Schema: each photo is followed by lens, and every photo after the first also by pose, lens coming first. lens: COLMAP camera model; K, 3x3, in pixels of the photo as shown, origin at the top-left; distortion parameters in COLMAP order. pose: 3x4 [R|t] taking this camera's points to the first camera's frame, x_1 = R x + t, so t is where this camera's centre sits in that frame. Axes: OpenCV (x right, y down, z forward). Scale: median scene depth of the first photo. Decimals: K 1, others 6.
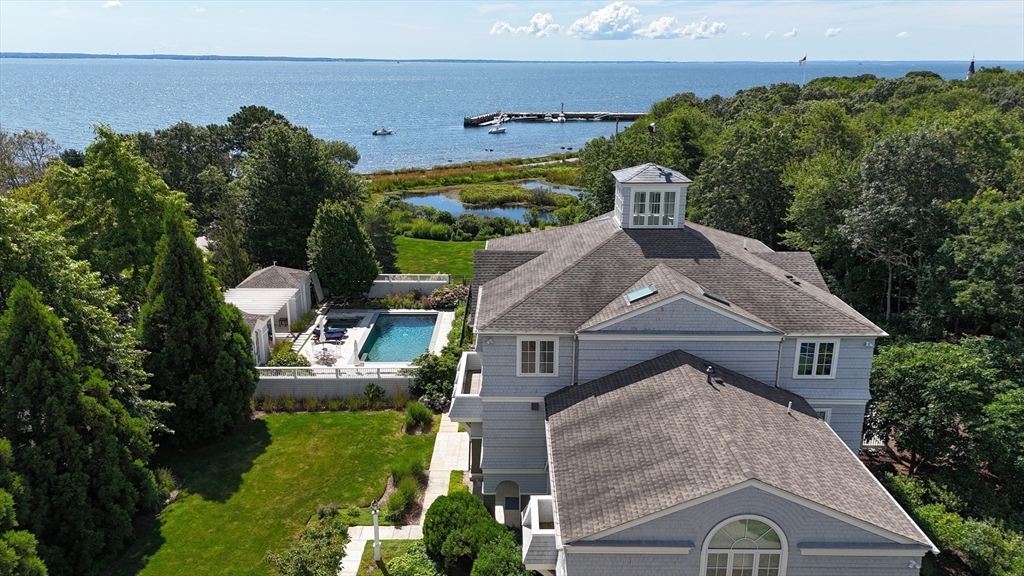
lens RADIAL K [[738.5, 0, 512.0], [0, 738.5, 288.0], [0, 0, 1]] dist [0.001121, 0.000054]
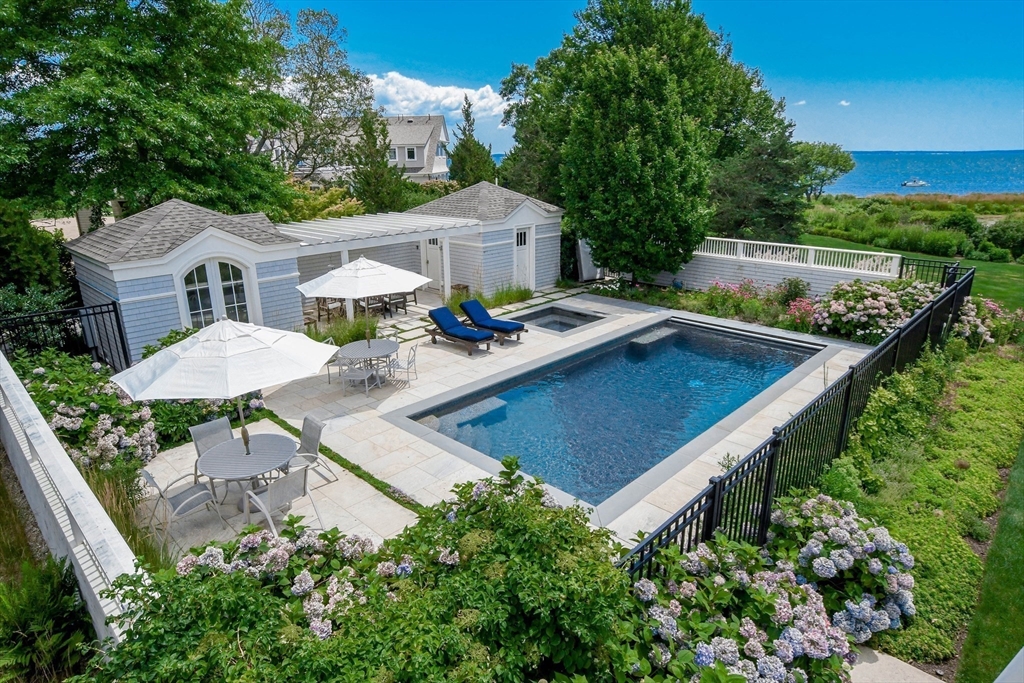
lens RADIAL K [[622.6, 0, 512.0], [0, 622.6, 341.5], [0, 0, 1]] dist [-0.007213, -0.001959]
pose [[0.731046, 0.183704, -0.657134, -0.019398], [-0.178205, 0.981053, 0.076007, 0.034004], [0.658647, 0.061540, 0.749932, 0.675832]]
